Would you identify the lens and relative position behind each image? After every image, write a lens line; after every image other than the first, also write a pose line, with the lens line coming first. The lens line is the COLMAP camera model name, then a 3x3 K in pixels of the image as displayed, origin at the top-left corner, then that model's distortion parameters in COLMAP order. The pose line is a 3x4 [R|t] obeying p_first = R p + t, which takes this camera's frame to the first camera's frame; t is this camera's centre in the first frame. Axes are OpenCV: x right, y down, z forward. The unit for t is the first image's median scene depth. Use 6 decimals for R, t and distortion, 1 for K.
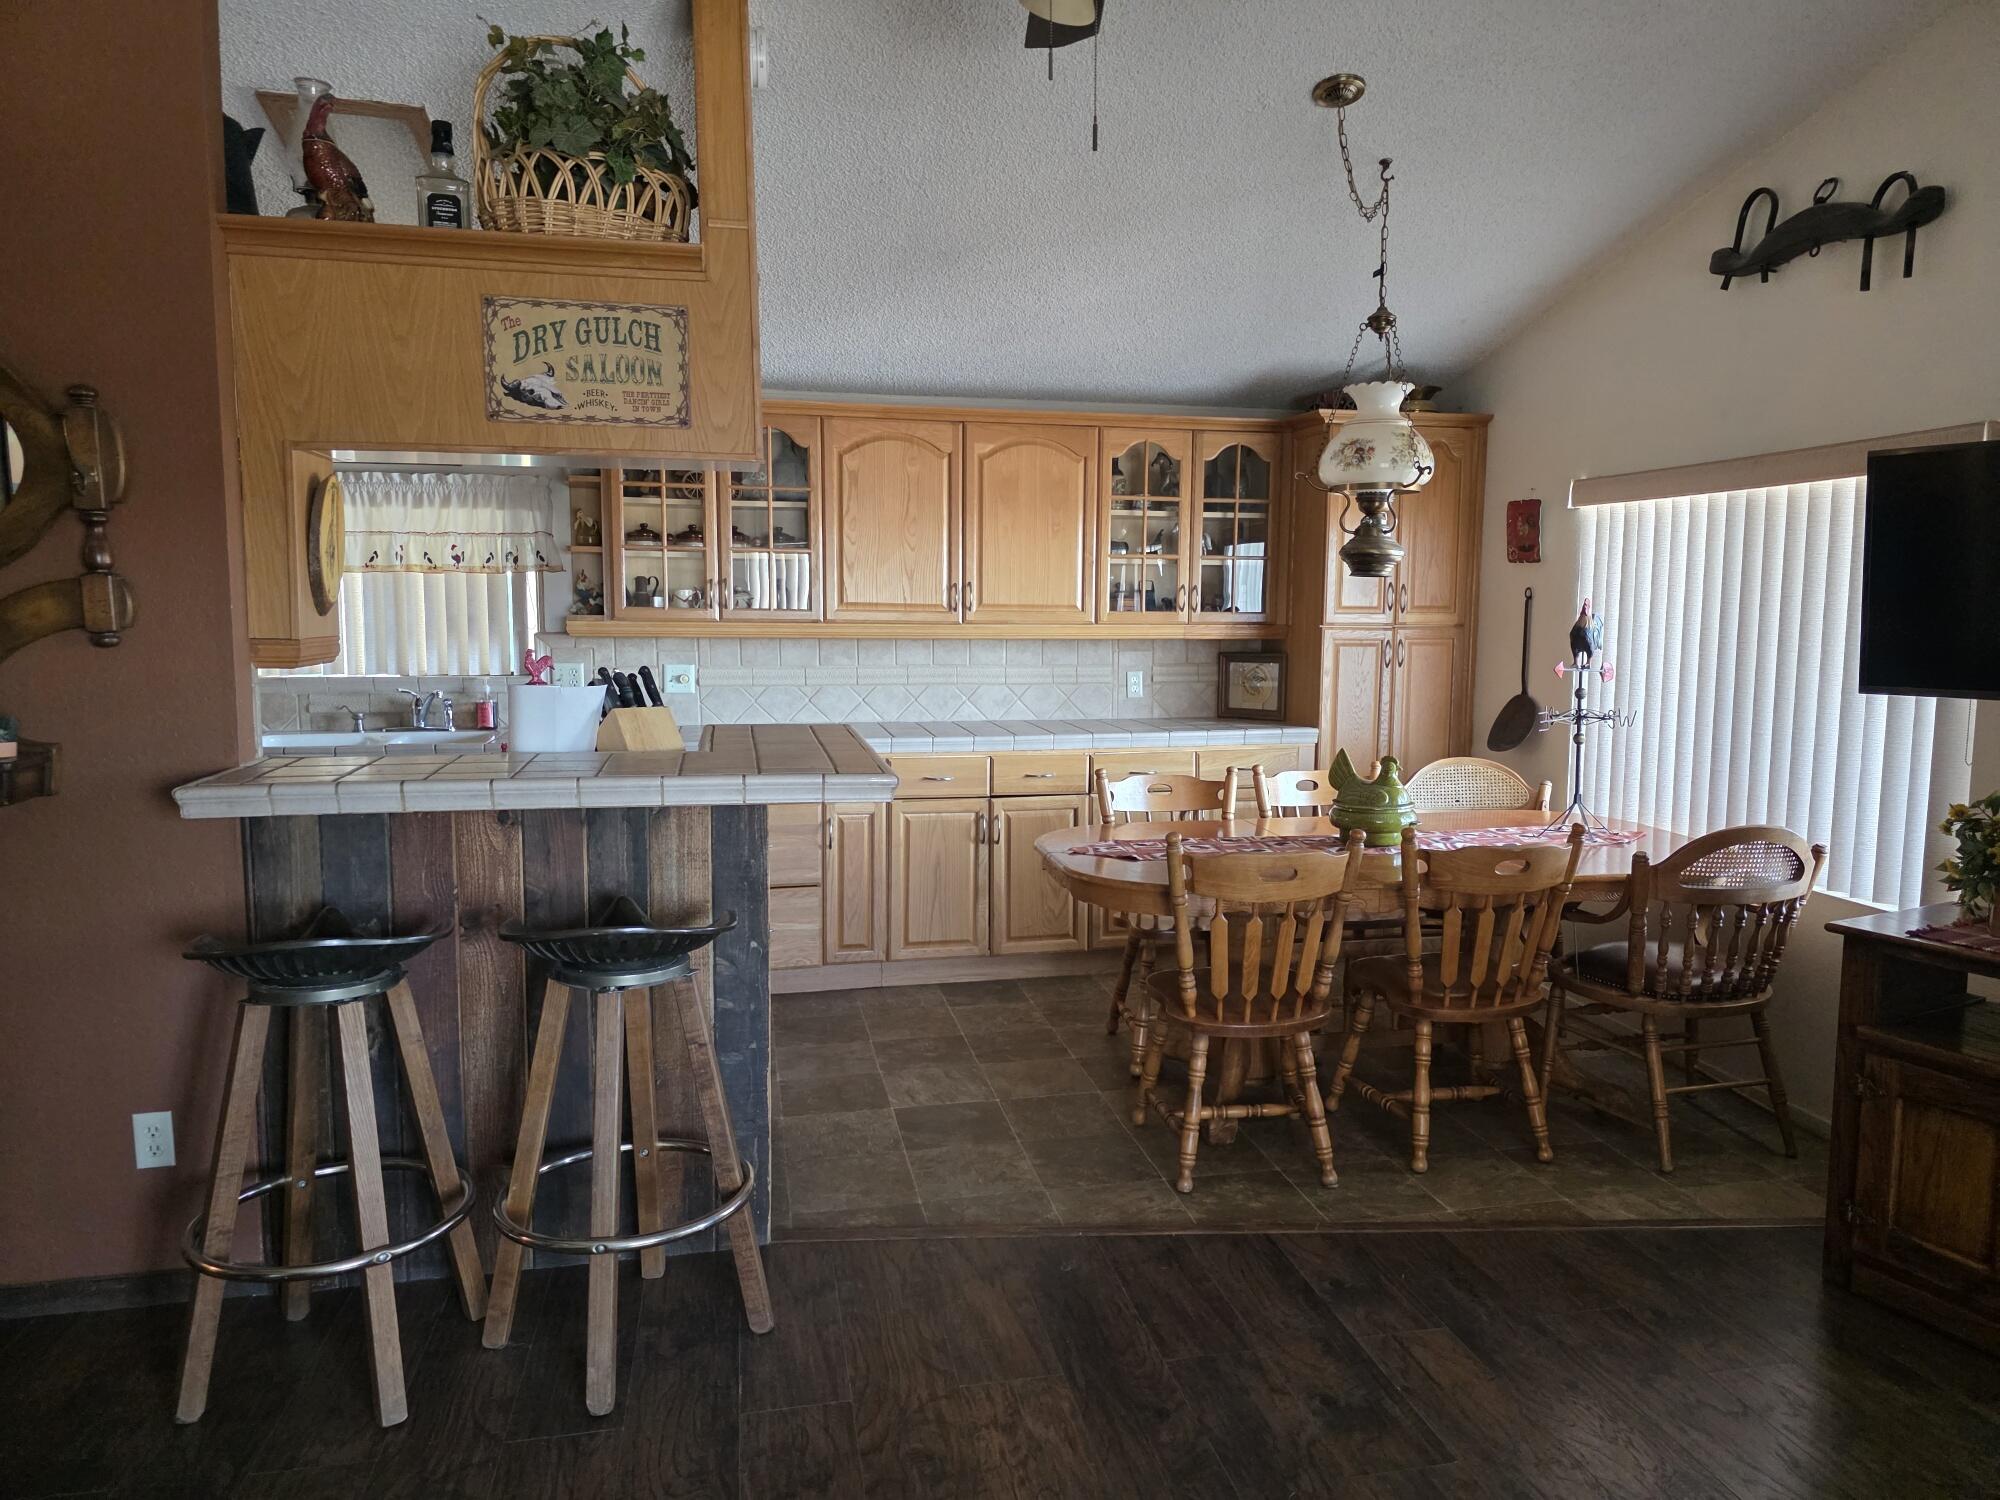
lens RADIAL K [[1353.2, 0, 1039.5], [0, 1353.2, 754.1], [0, 0, 1]] dist [0.054697, -0.053394]
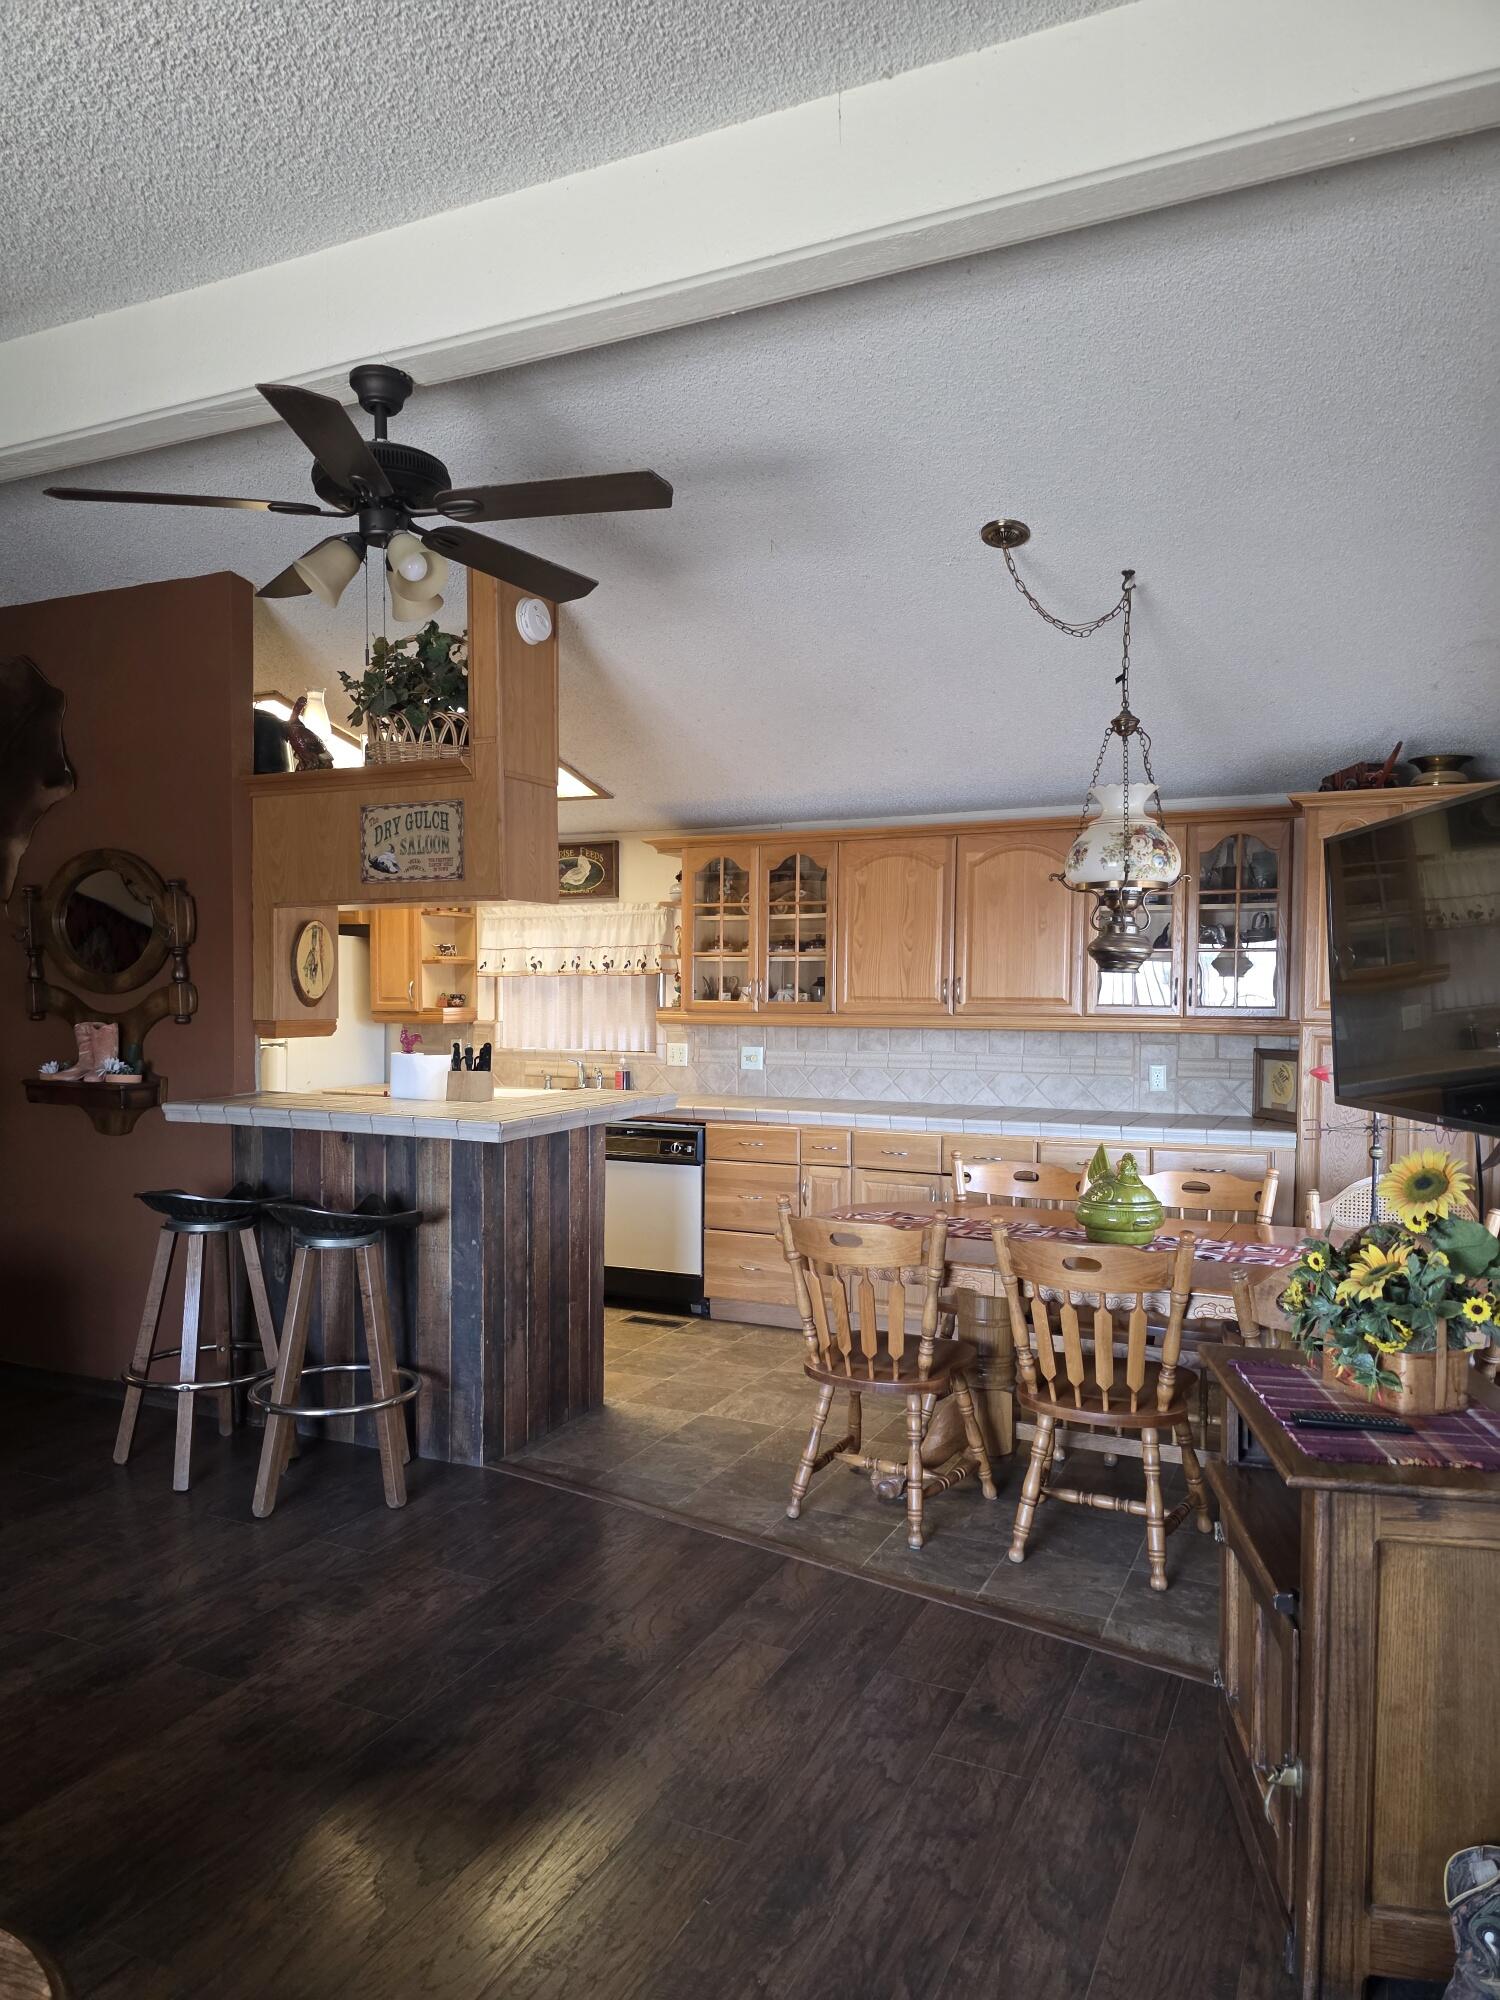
lens RADIAL K [[1353.2, 0, 726.8], [0, 1353.2, 1033.3], [0, 0, 1]] dist [0.054697, -0.053394]
pose [[0.781647, 0.018141, -0.623457, 0.808376], [-0.068431, 0.996037, -0.056811, -0.011572], [0.619956, 0.087070, 0.779791, 0.051808]]
